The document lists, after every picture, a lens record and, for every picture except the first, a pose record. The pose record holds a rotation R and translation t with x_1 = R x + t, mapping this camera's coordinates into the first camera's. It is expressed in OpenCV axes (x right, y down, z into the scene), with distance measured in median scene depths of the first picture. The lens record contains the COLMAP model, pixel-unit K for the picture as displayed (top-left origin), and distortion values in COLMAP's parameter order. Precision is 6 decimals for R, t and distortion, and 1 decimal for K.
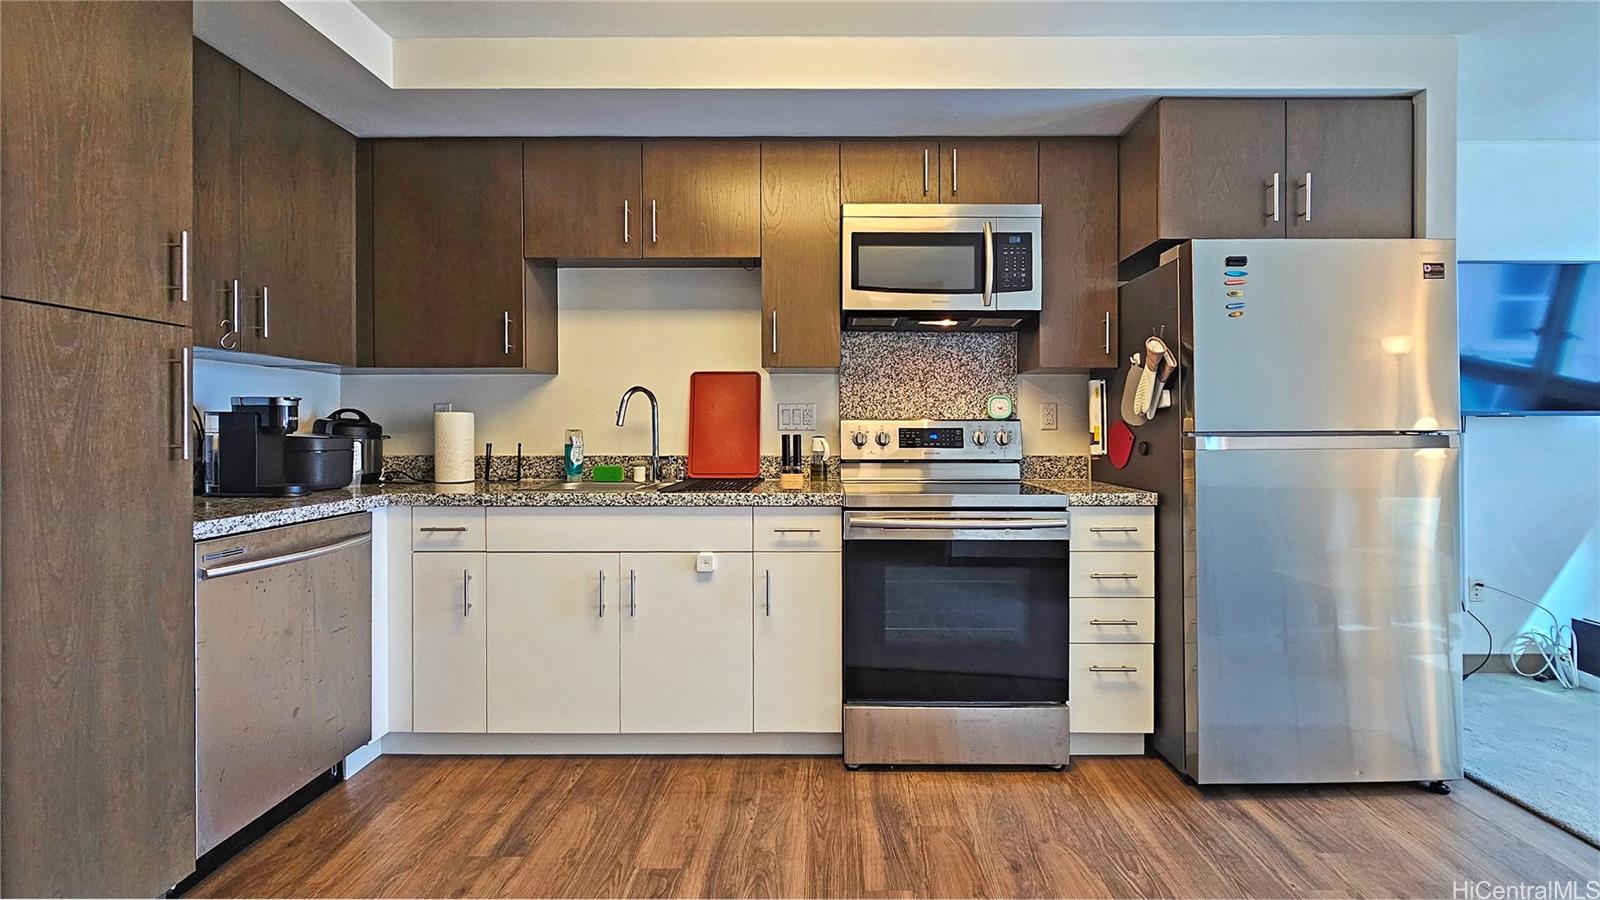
lens RADIAL K [[668.5, 0, 840.3], [0, 668.5, 436.9], [0, 0, 1]] dist [-0.000516, 0.000017]
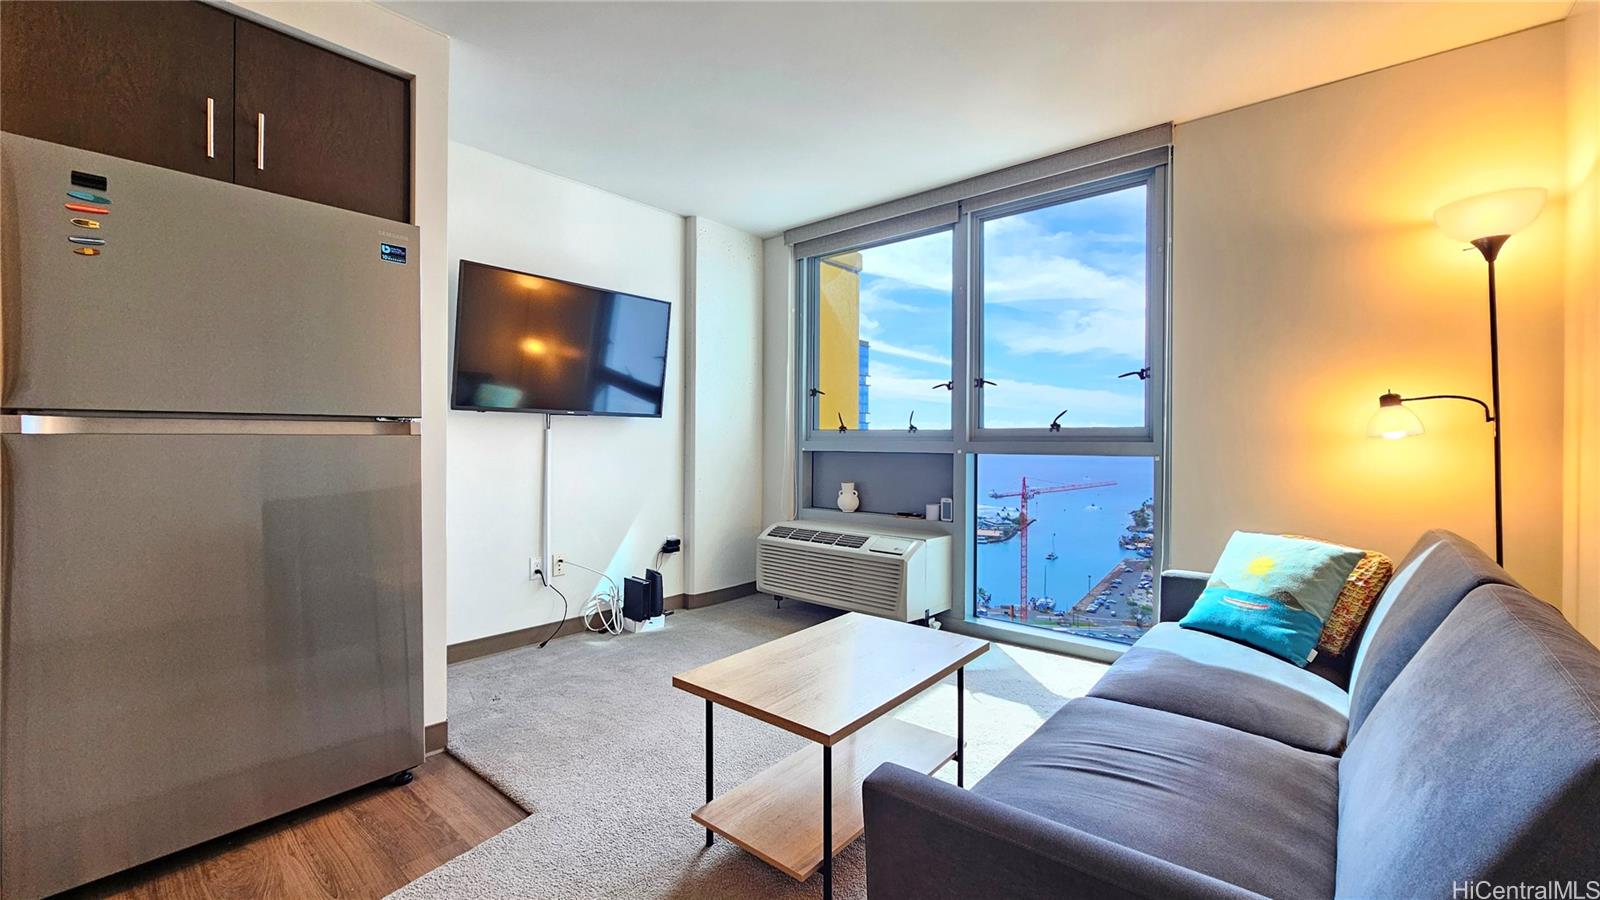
lens RADIAL K [[660.4, 0, 800.0], [0, 660.4, 450.0], [0, 0, 1]] dist [0.000494, -0.000048]
pose [[0.650478, -0.007605, 0.759487, 0.498877], [0.000832, 0.999956, 0.009301, 0.027558], [-0.759524, -0.005418, 0.650456, -0.073703]]
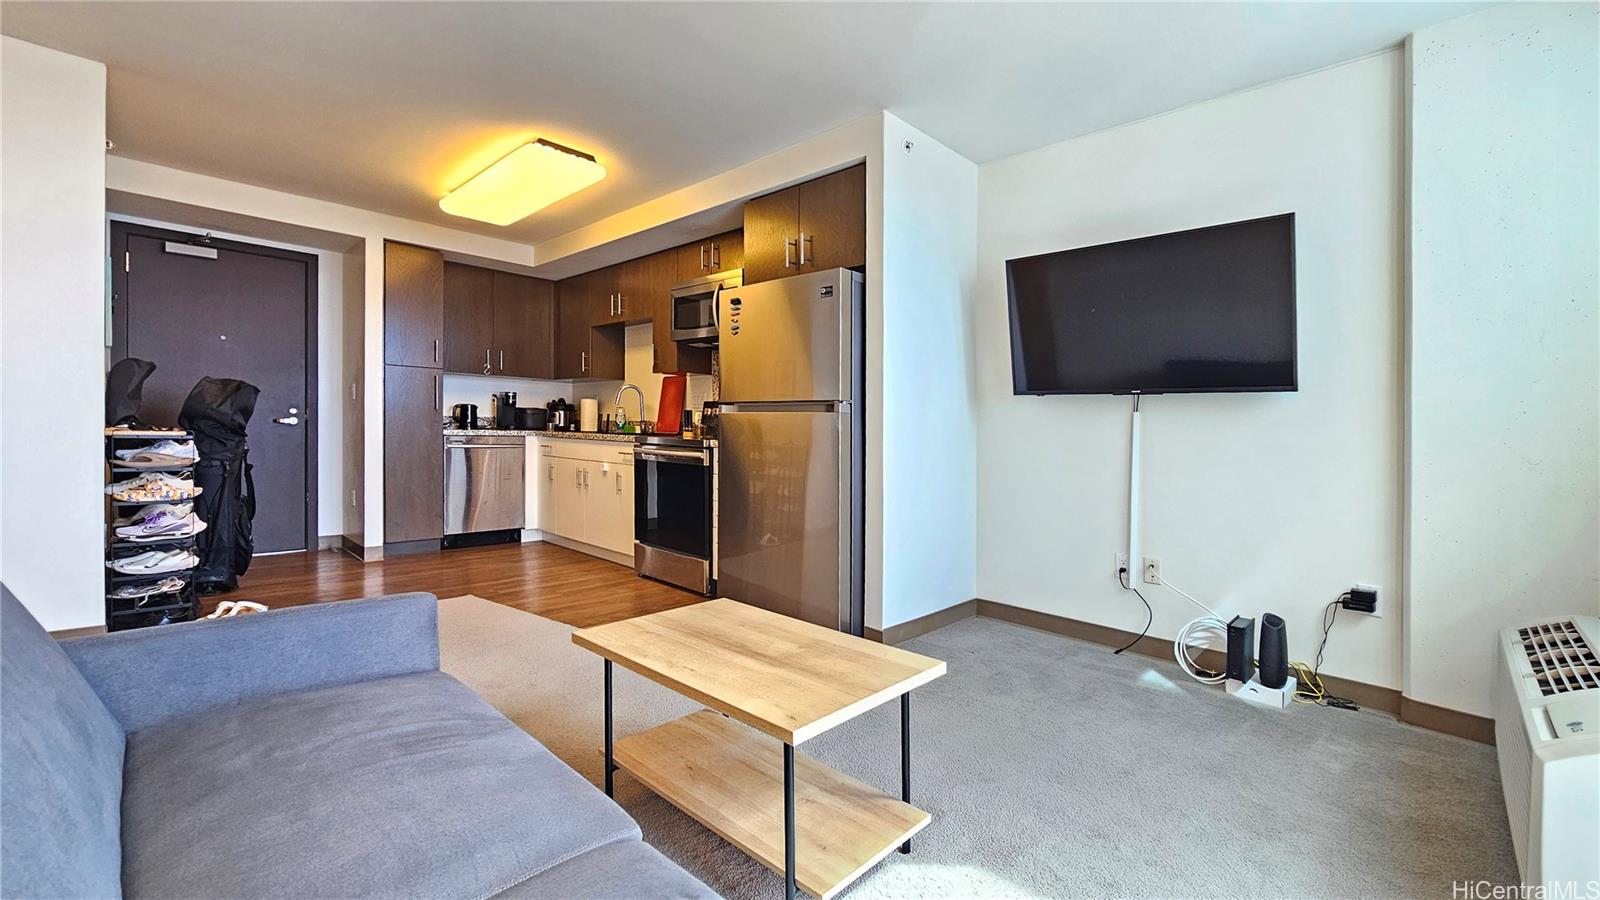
lens RADIAL K [[660.4, 0, 800.0], [0, 660.4, 450.0], [0, 0, 1]] dist [0.000494, -0.000048]
pose [[0.719550, 0.043887, -0.693052, 1.713122], [-0.029824, 0.999033, 0.032299, 0.047520], [0.693800, -0.002571, 0.720164, -0.078035]]
